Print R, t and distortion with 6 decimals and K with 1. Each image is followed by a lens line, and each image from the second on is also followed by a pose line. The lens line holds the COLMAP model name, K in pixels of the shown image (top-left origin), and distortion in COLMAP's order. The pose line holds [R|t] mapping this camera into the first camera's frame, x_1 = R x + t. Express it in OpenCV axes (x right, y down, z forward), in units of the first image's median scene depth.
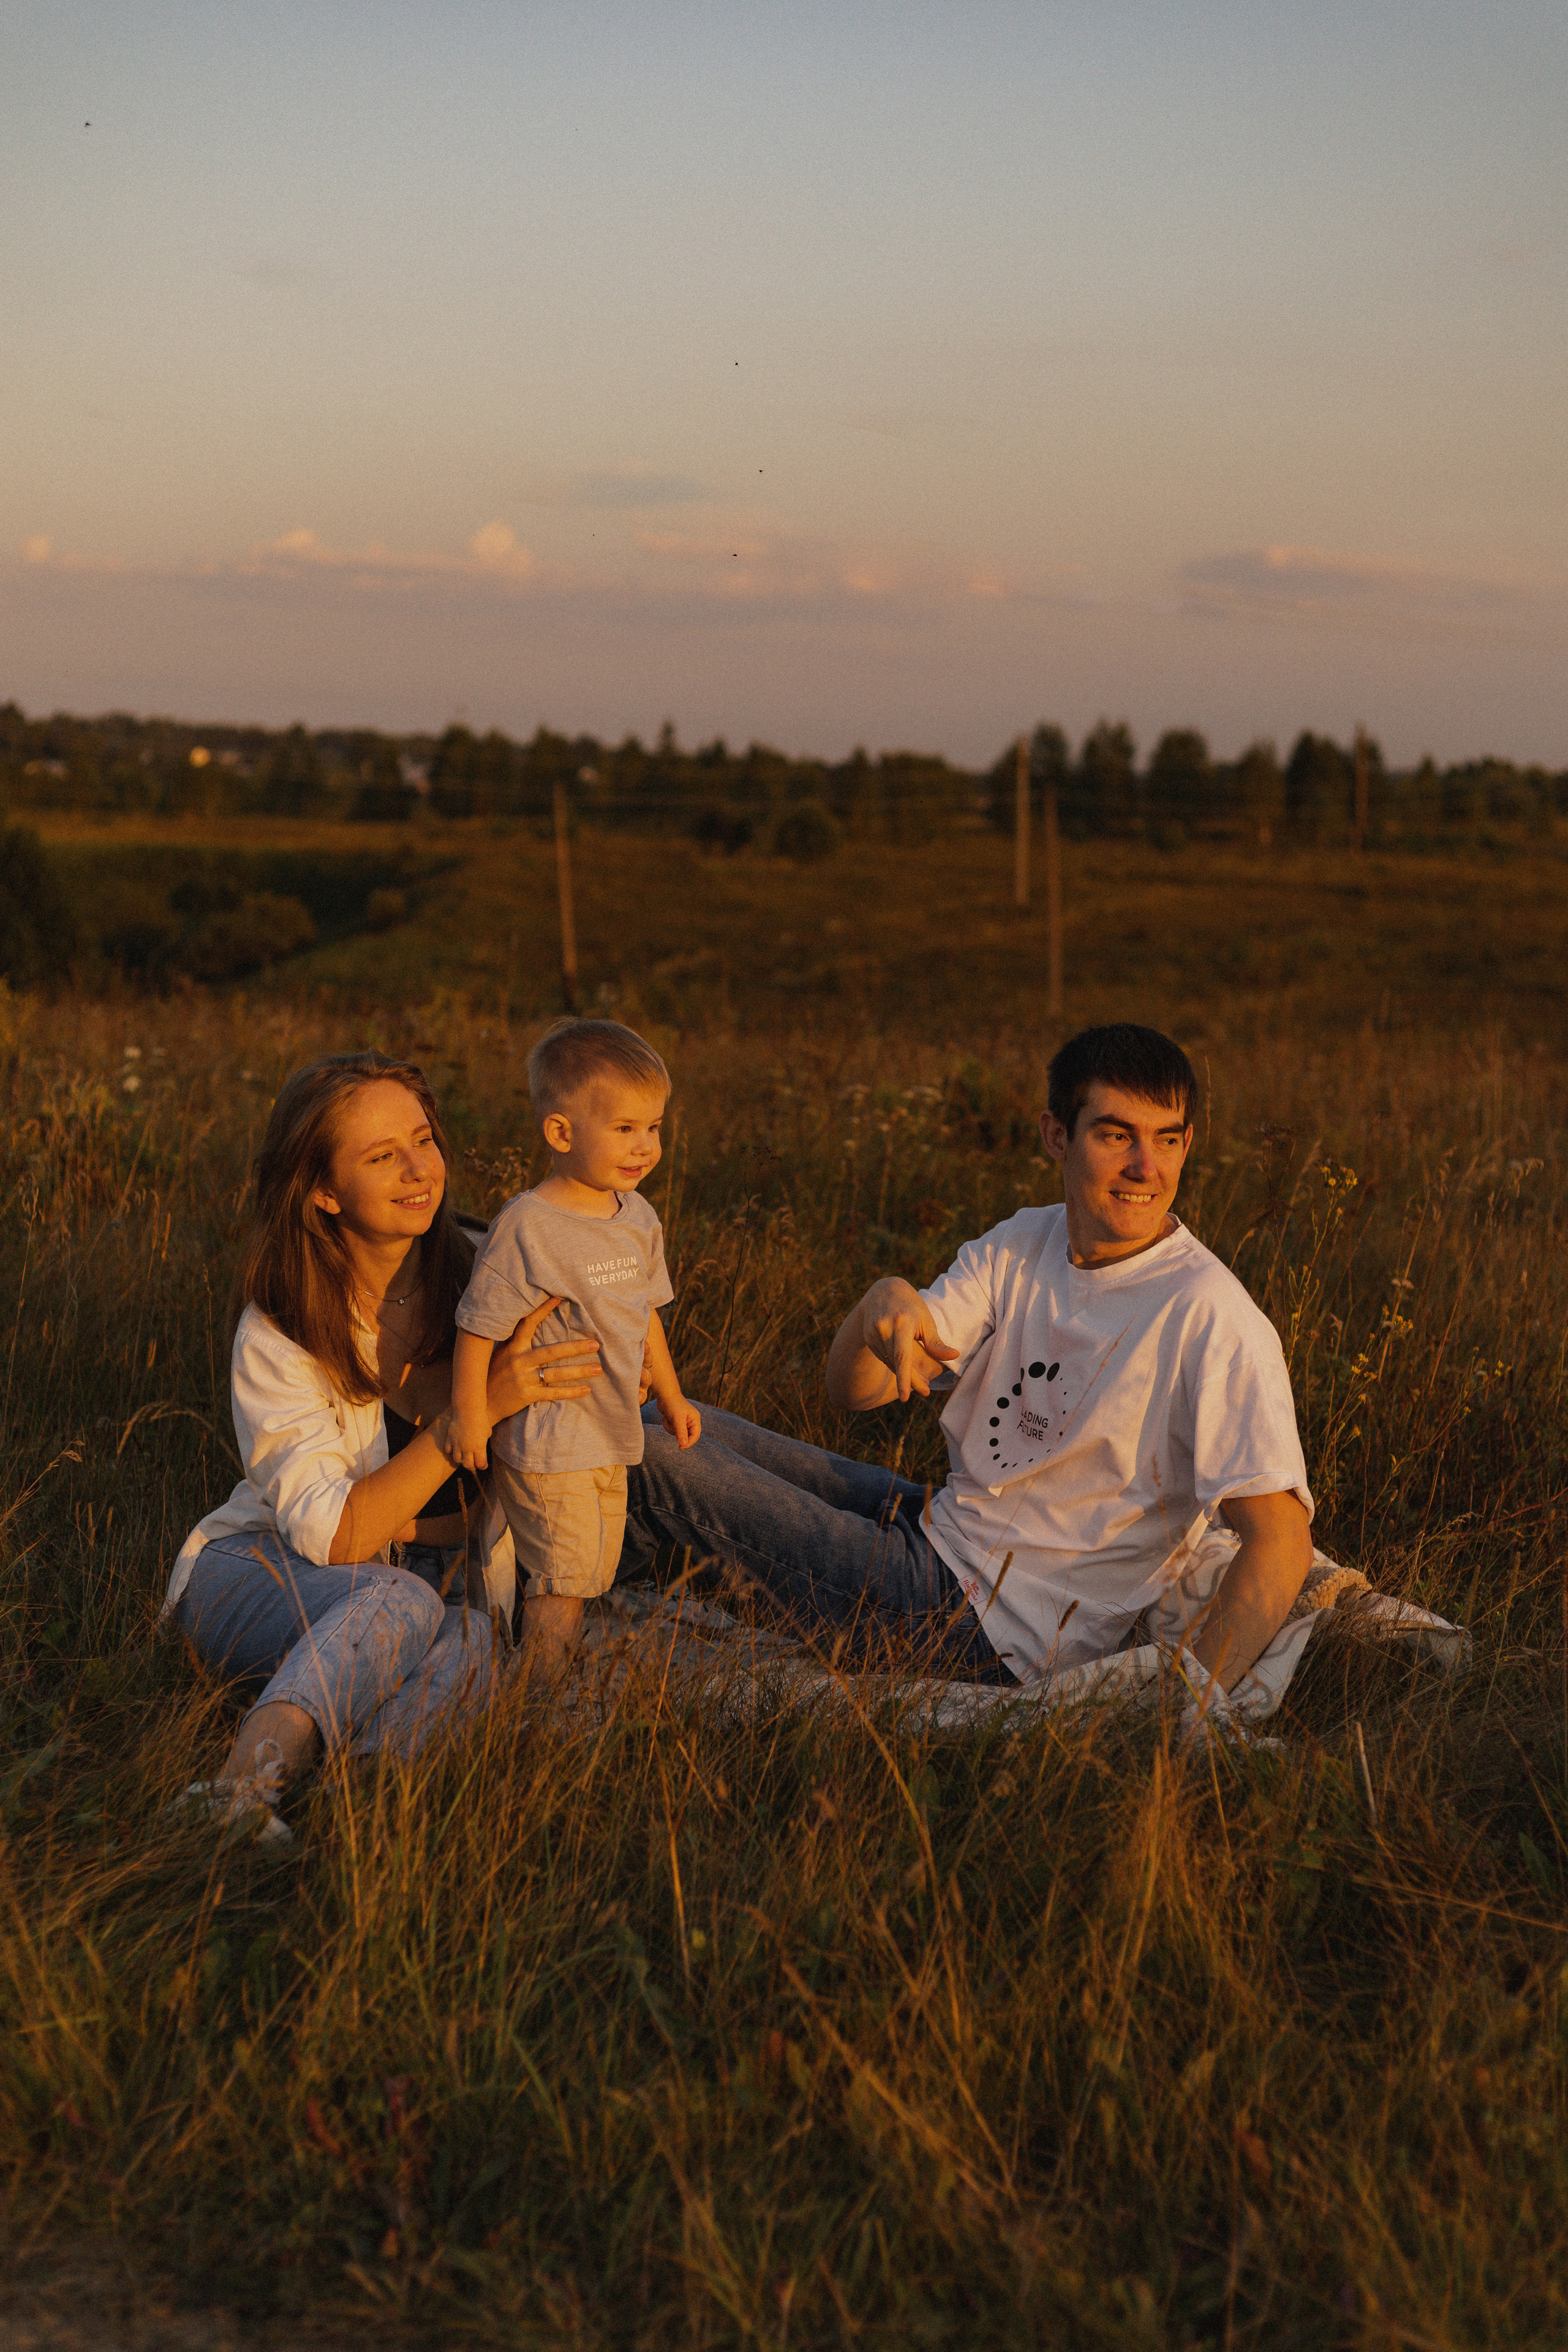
lens RADIAL K [[4520.1, 0, 784.0], [0, 4520.1, 1176.0], [0, 0, 1]] dist [0.027811, 0.100514]
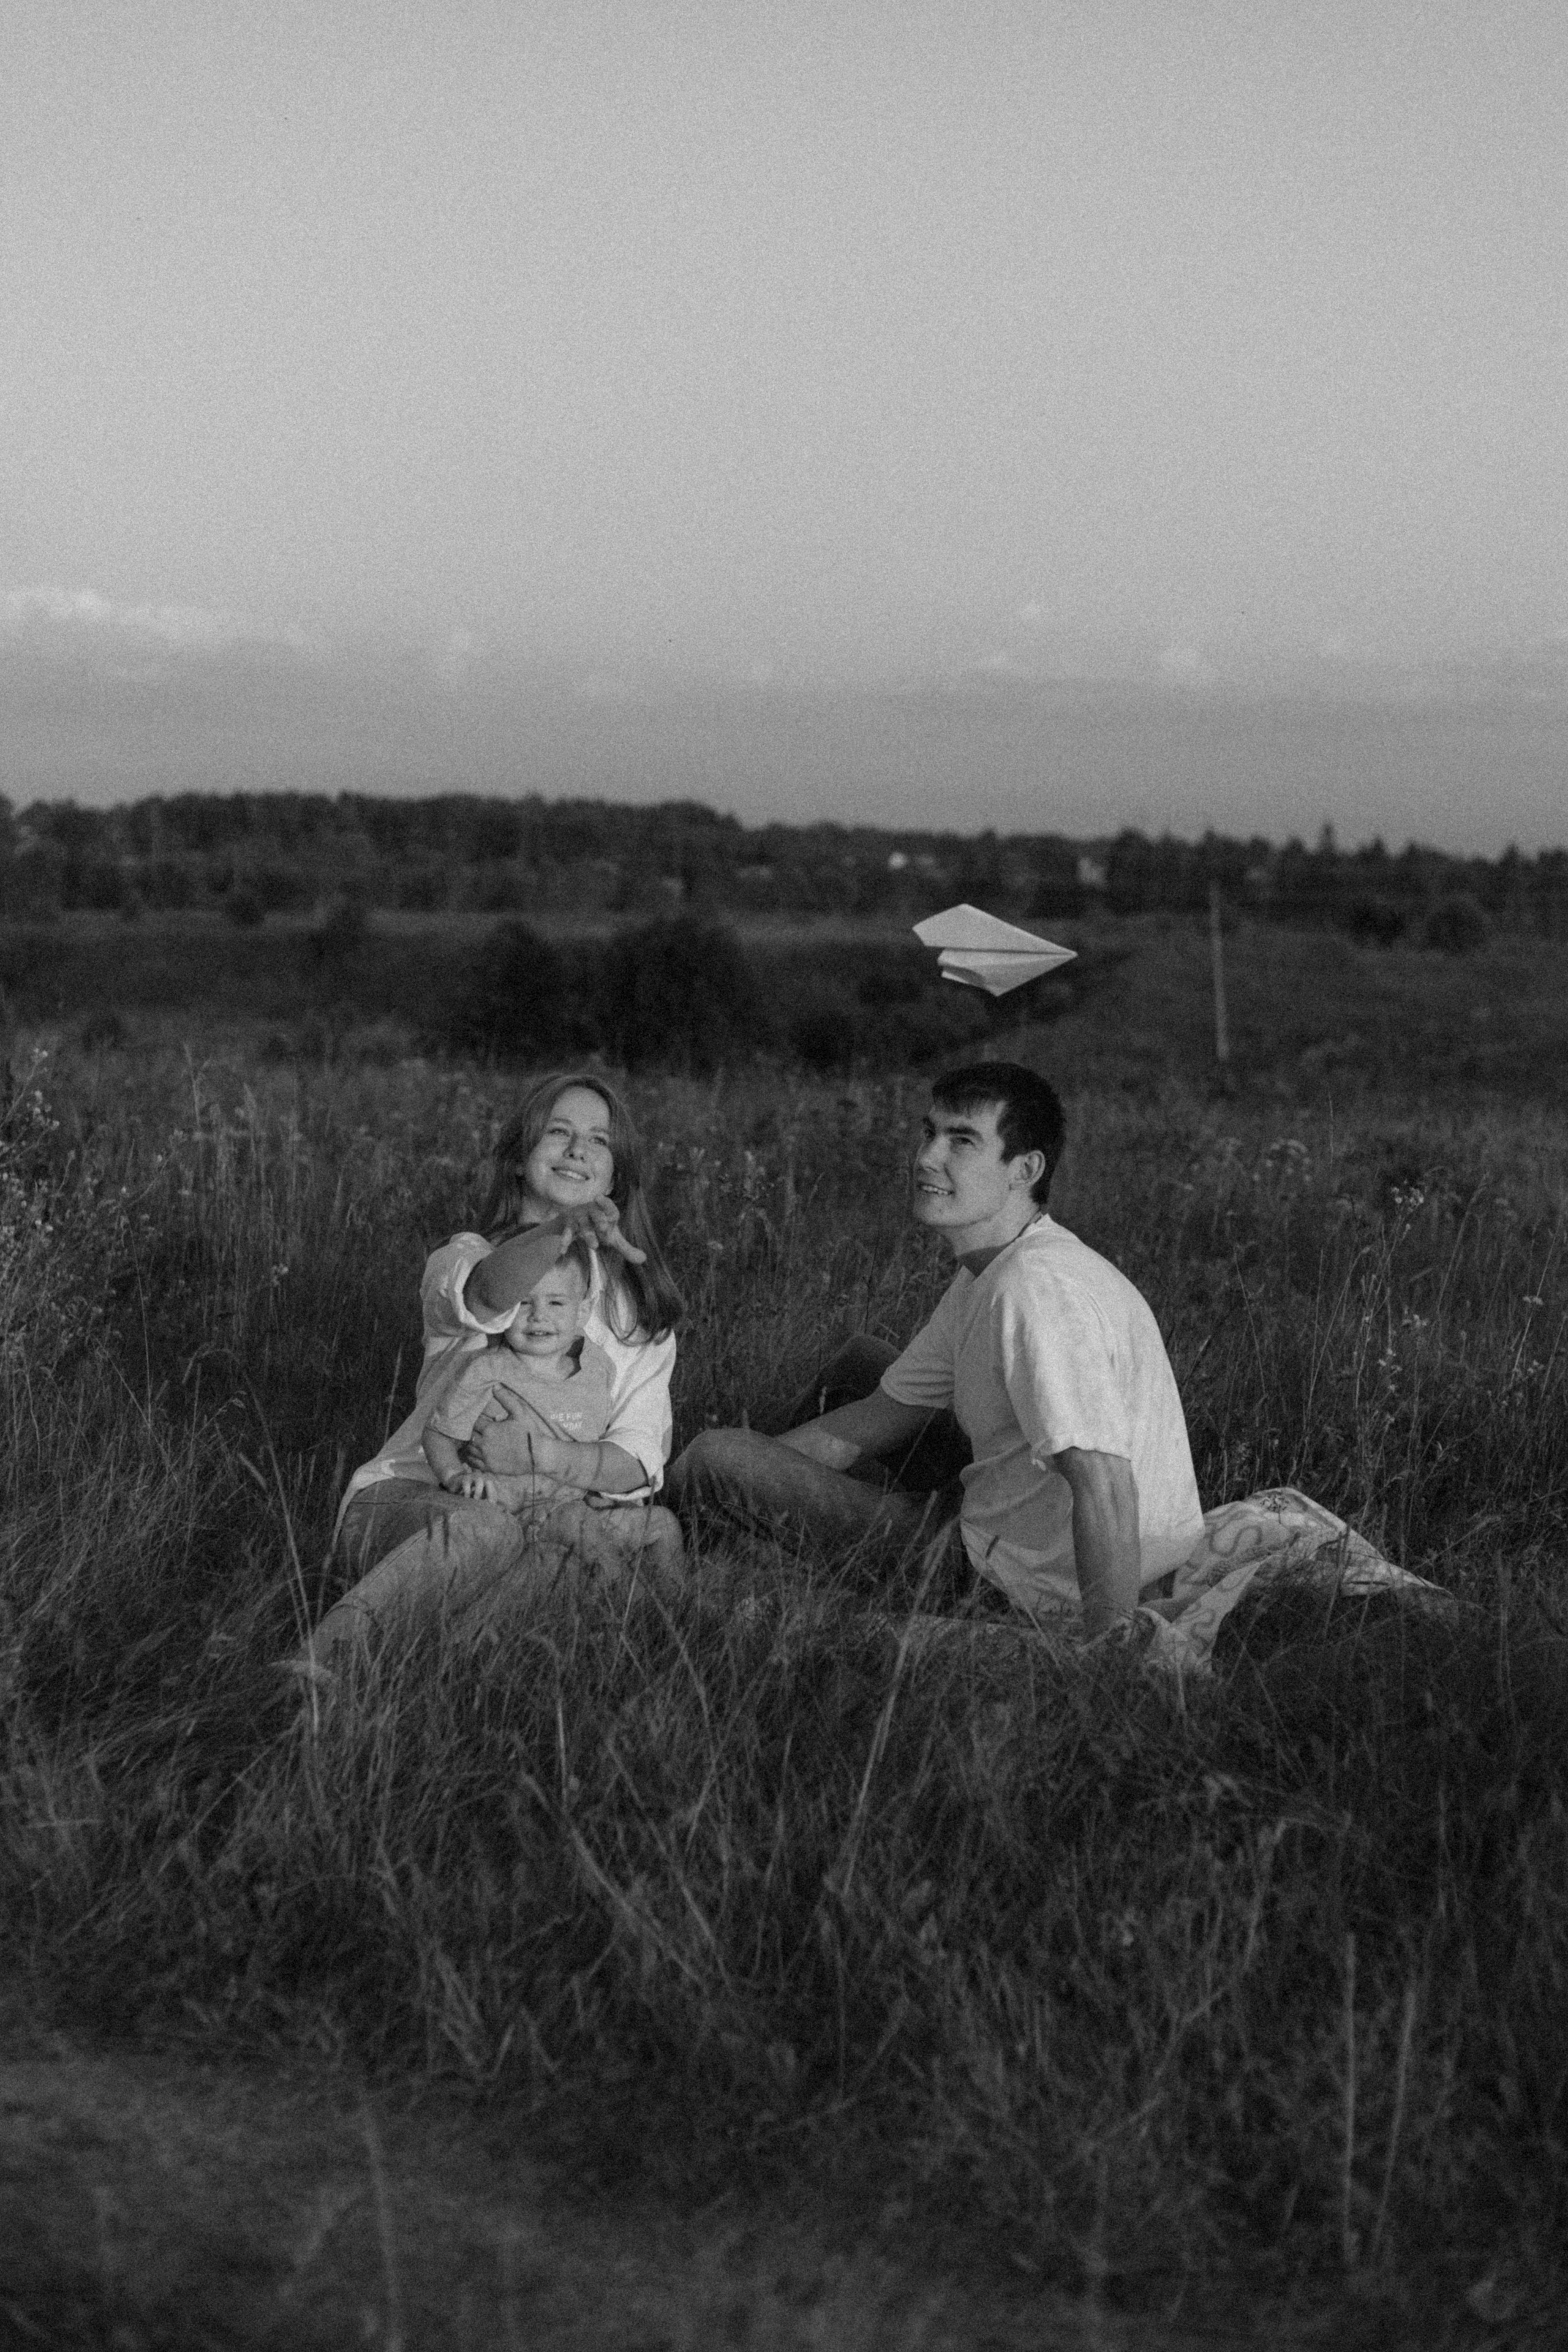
lens RADIAL K [[4520.1, 0, 784.0], [0, 4520.1, 1176.0], [0, 0, 1]] dist [0.027811, 0.100514]
pose [[0.970210, 0.006334, -0.242184, 0.109875], [-0.013025, 0.999576, -0.026036, 0.011886], [0.241916, 0.028415, 0.969881, -0.058426]]
